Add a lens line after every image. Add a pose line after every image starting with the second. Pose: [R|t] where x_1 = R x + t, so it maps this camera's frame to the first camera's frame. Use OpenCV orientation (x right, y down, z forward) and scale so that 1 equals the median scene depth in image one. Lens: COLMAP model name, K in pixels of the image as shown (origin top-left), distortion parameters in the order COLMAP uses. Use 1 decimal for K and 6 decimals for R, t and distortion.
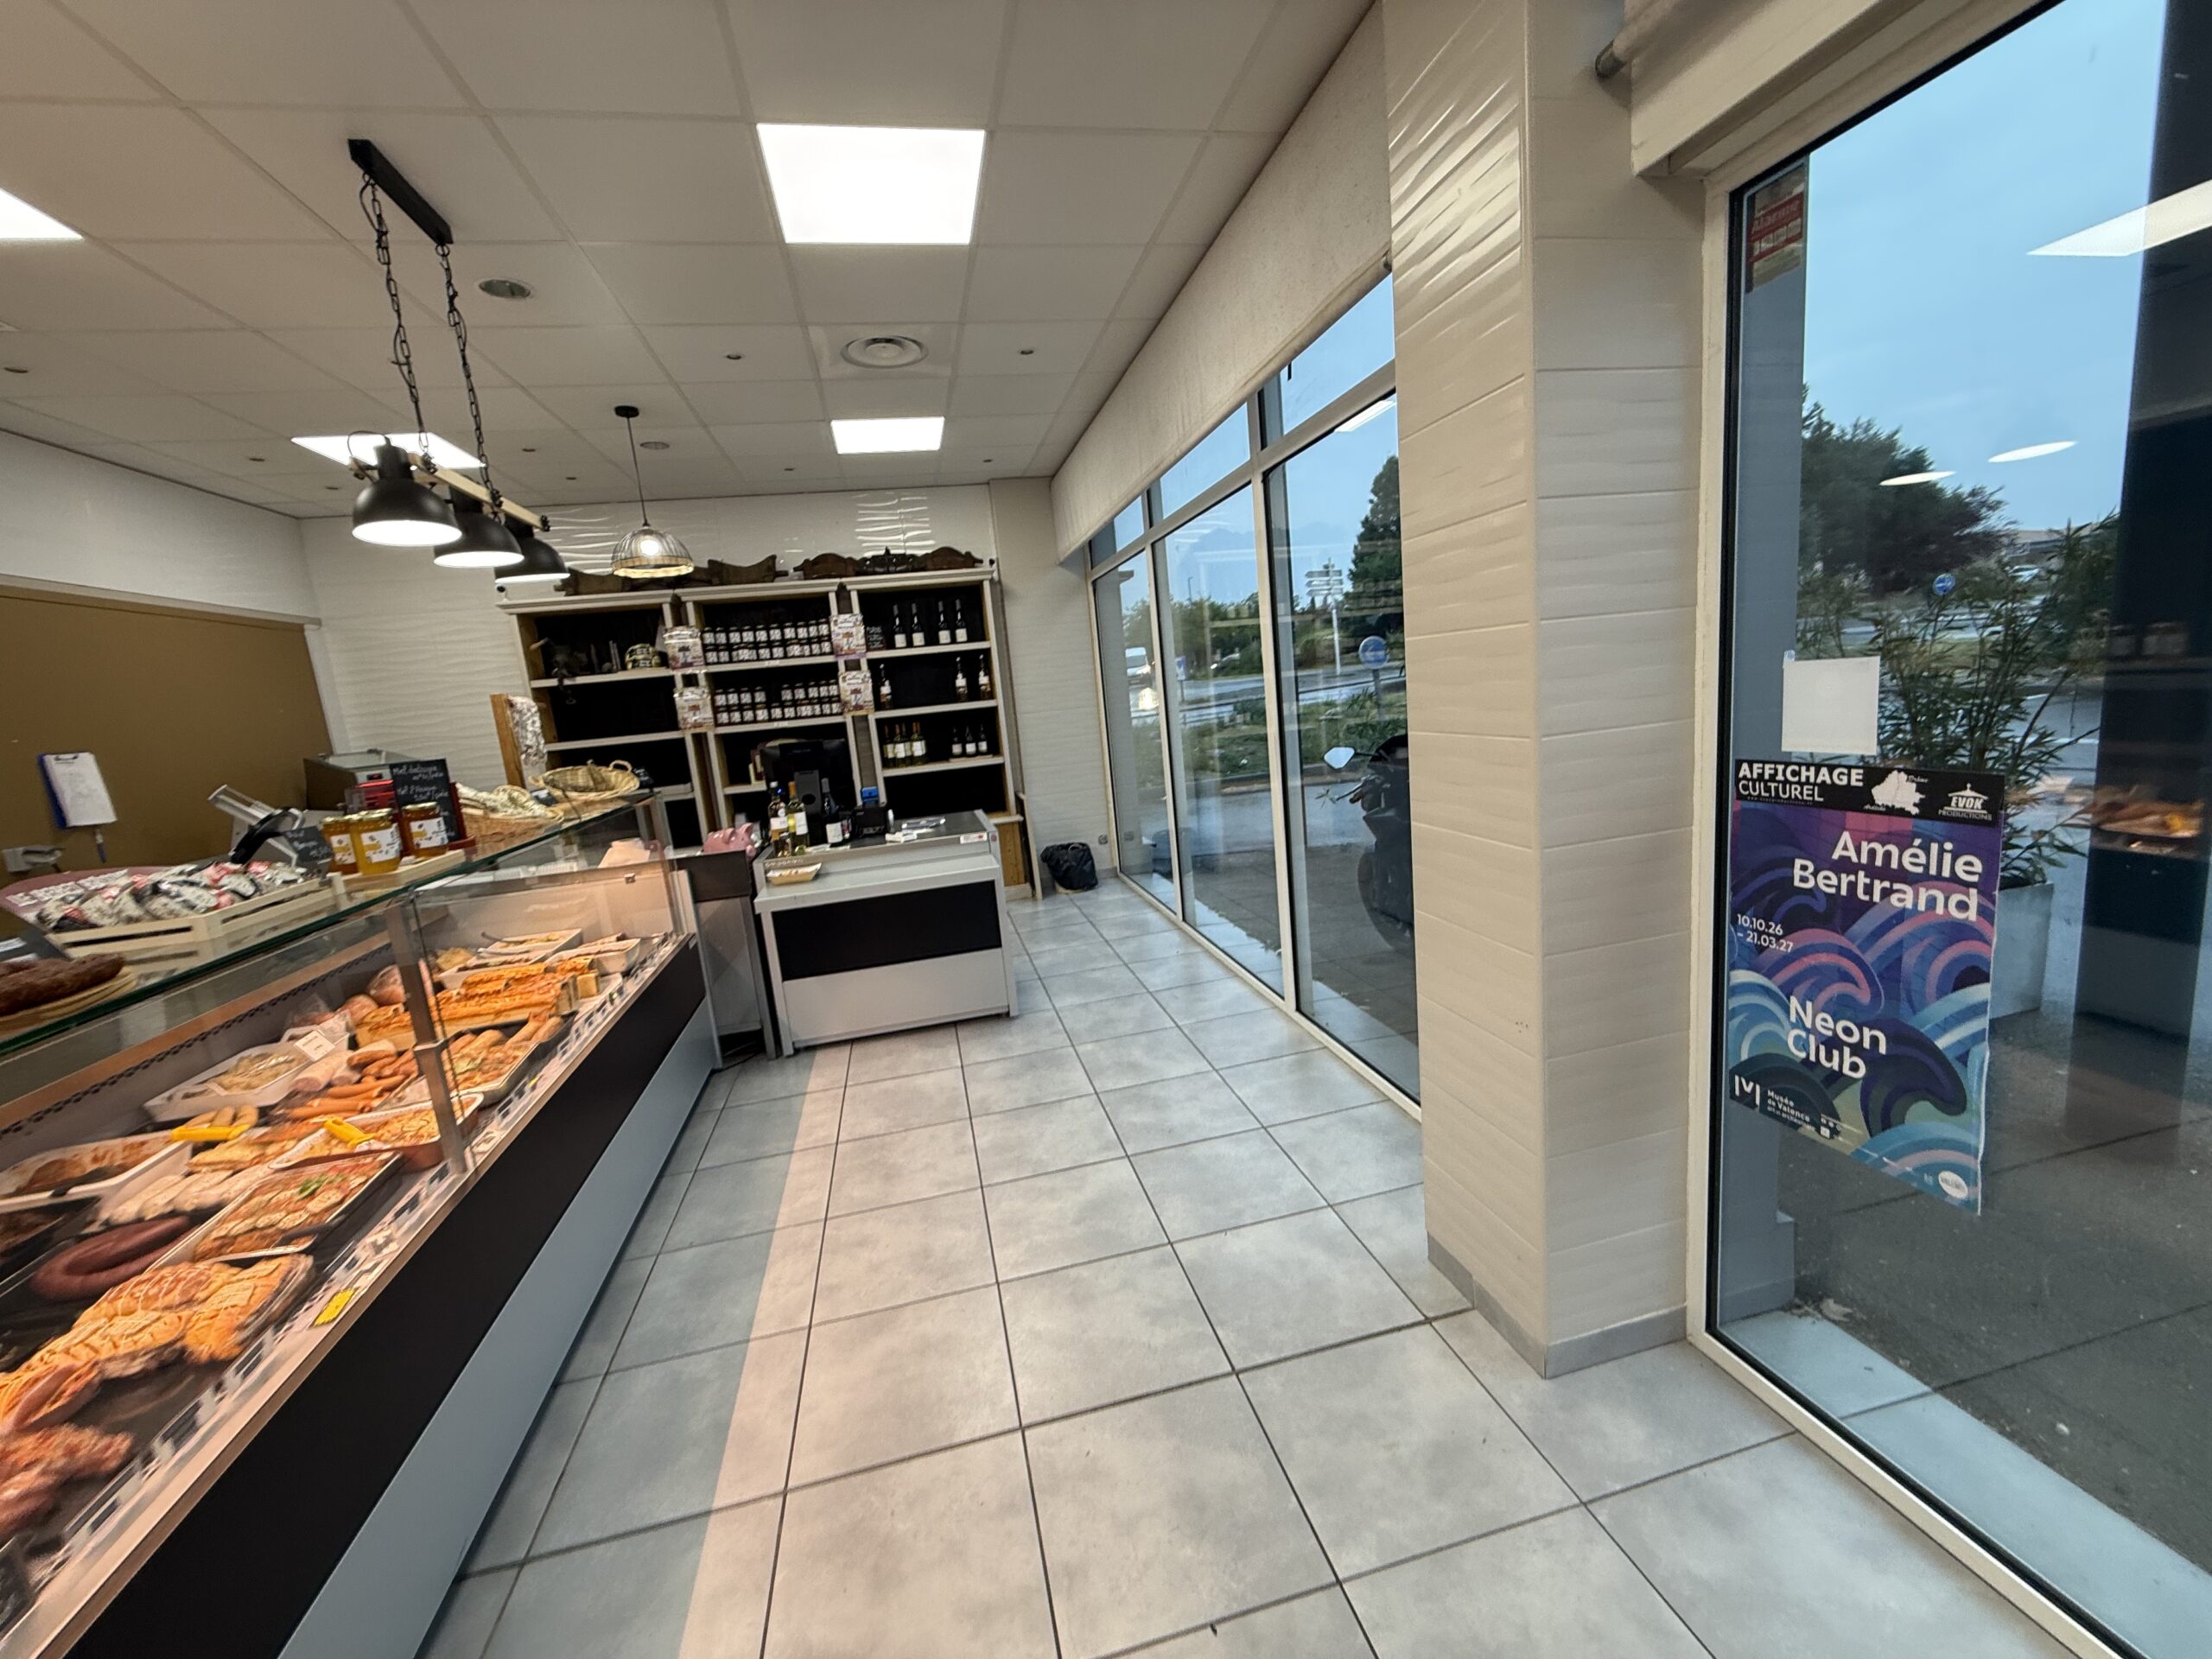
lens RADIAL K [[876.6, 0, 1098.7], [0, 876.6, 830.3], [0, 0, 1]] dist [-0.003100, -0.000275]
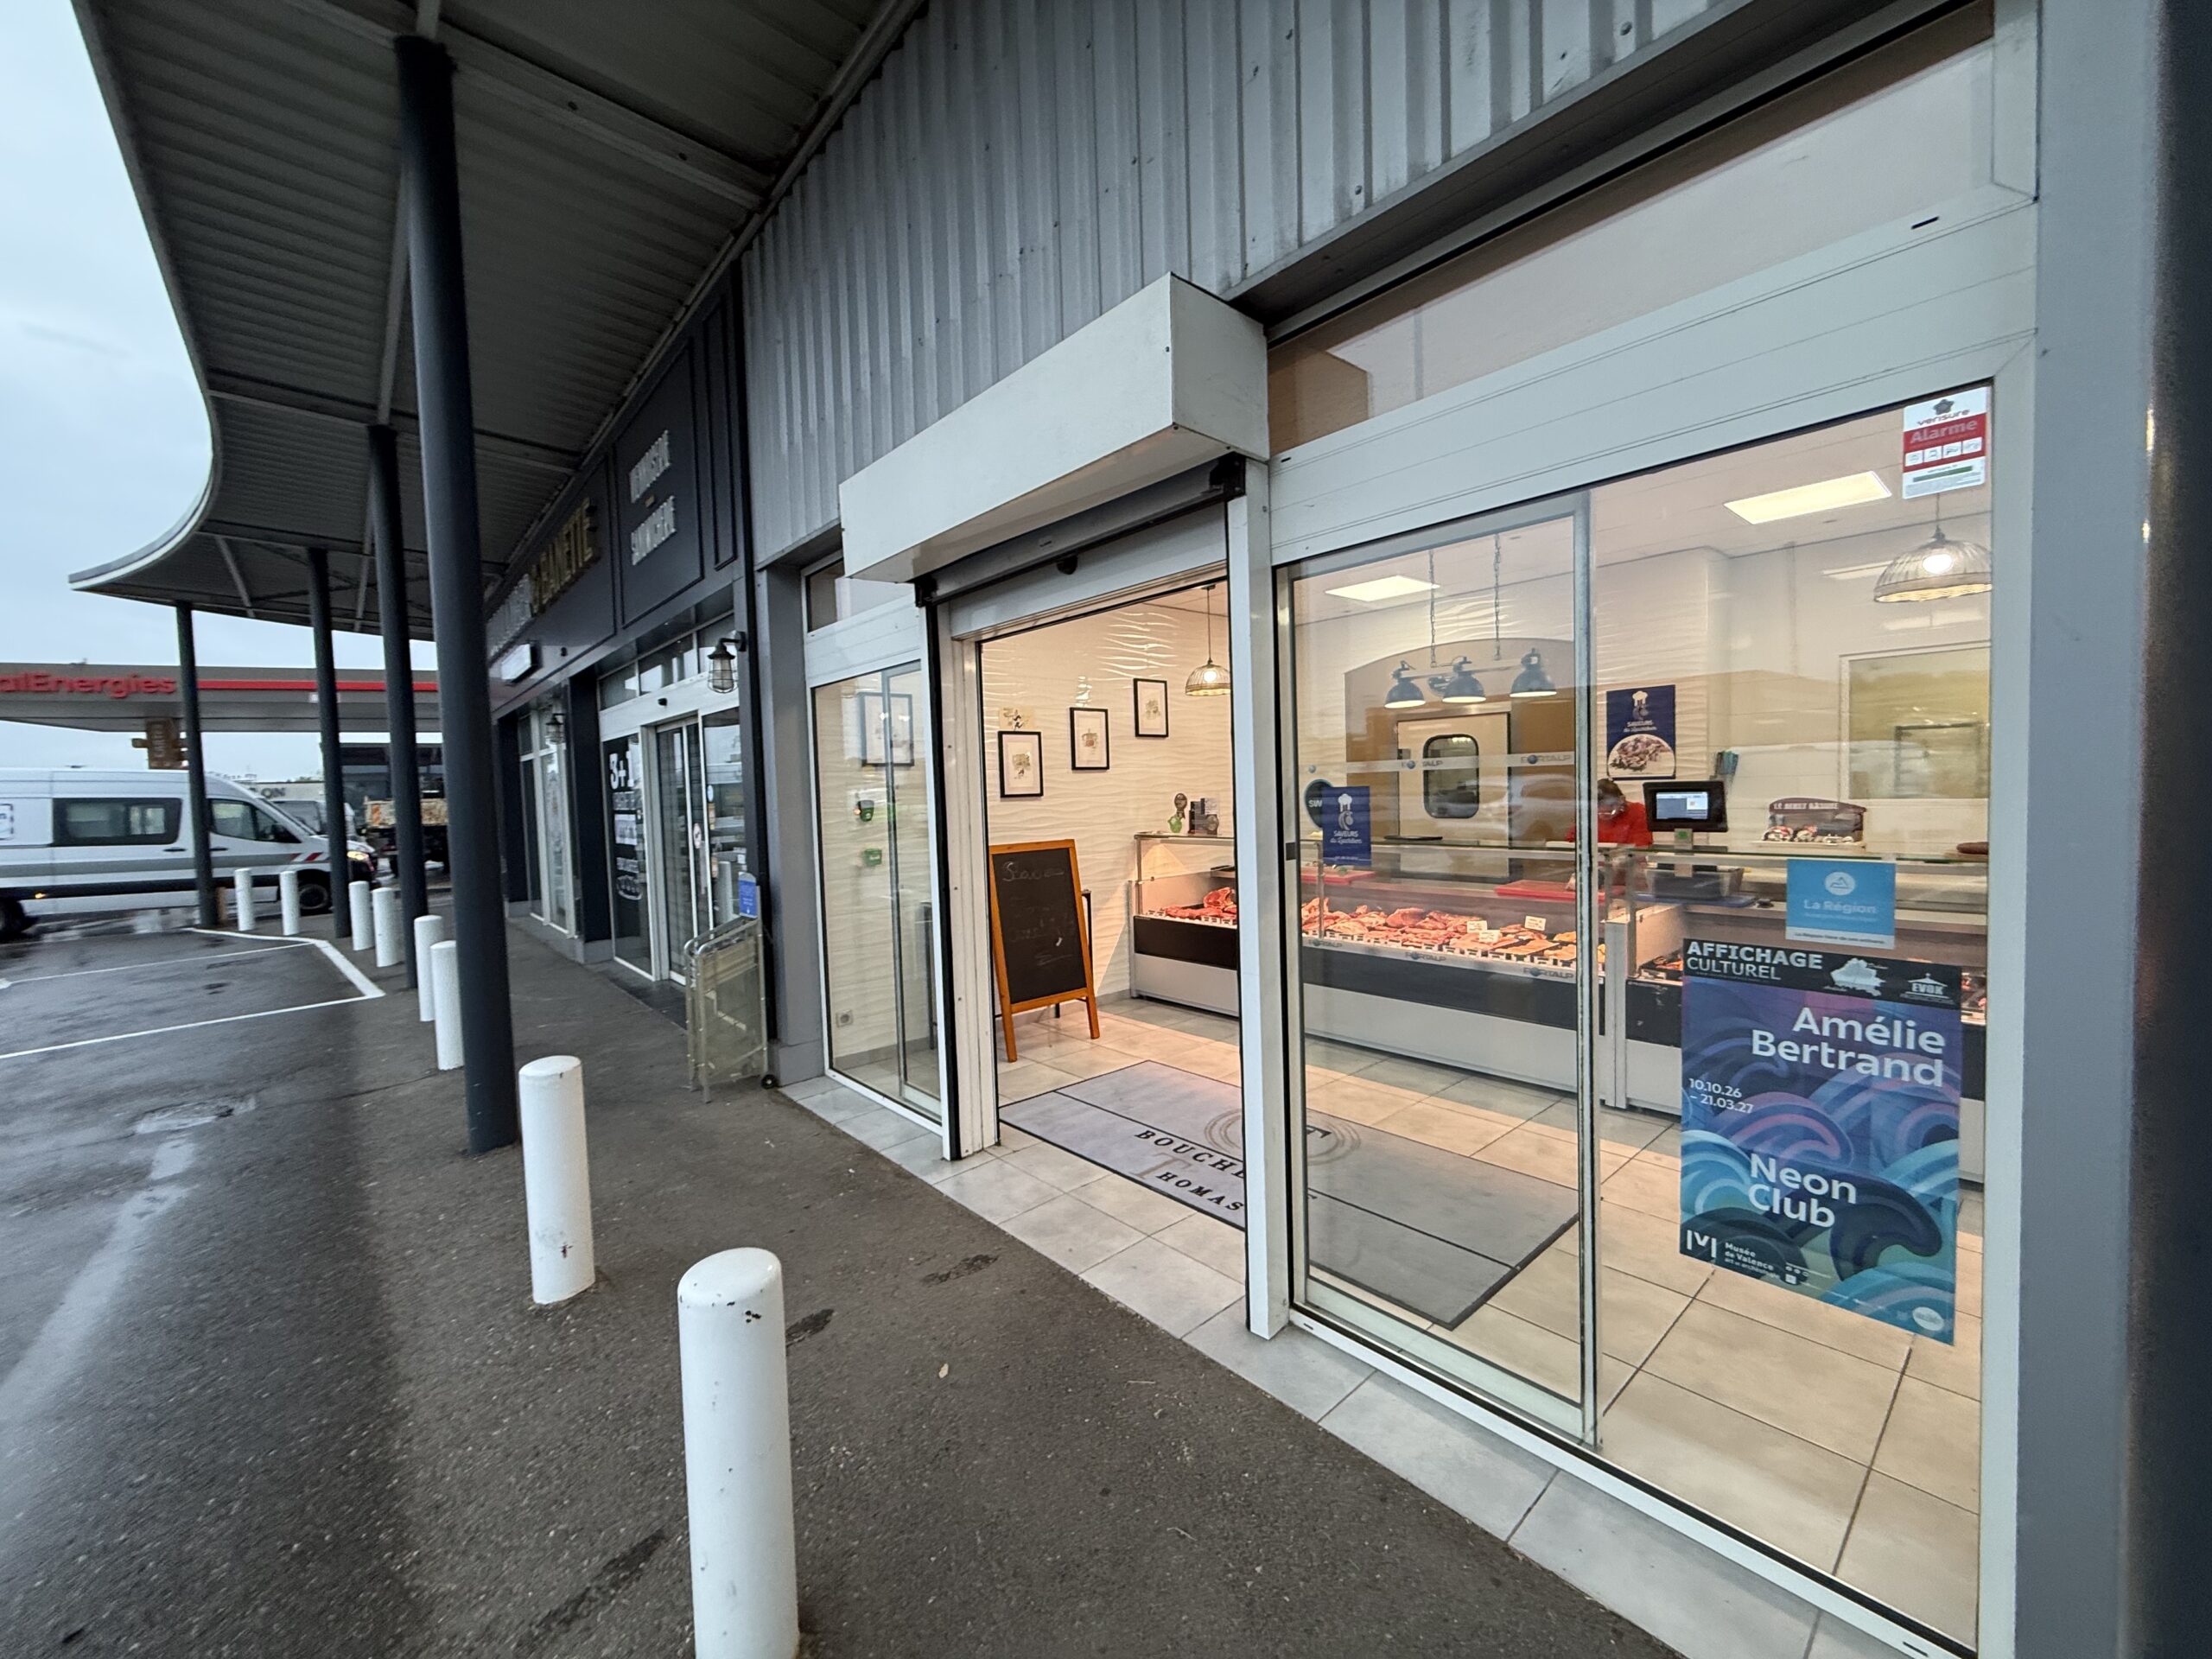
lens RADIAL K [[876.6, 0, 1090.0], [0, 876.6, 825.1], [0, 0, 1]] dist [-0.003100, -0.000275]
pose [[0.878767, 0.044121, 0.475207, -0.358836], [0.017522, 0.992064, -0.124511, -0.073575], [-0.476929, 0.117742, 0.871020, 0.277519]]
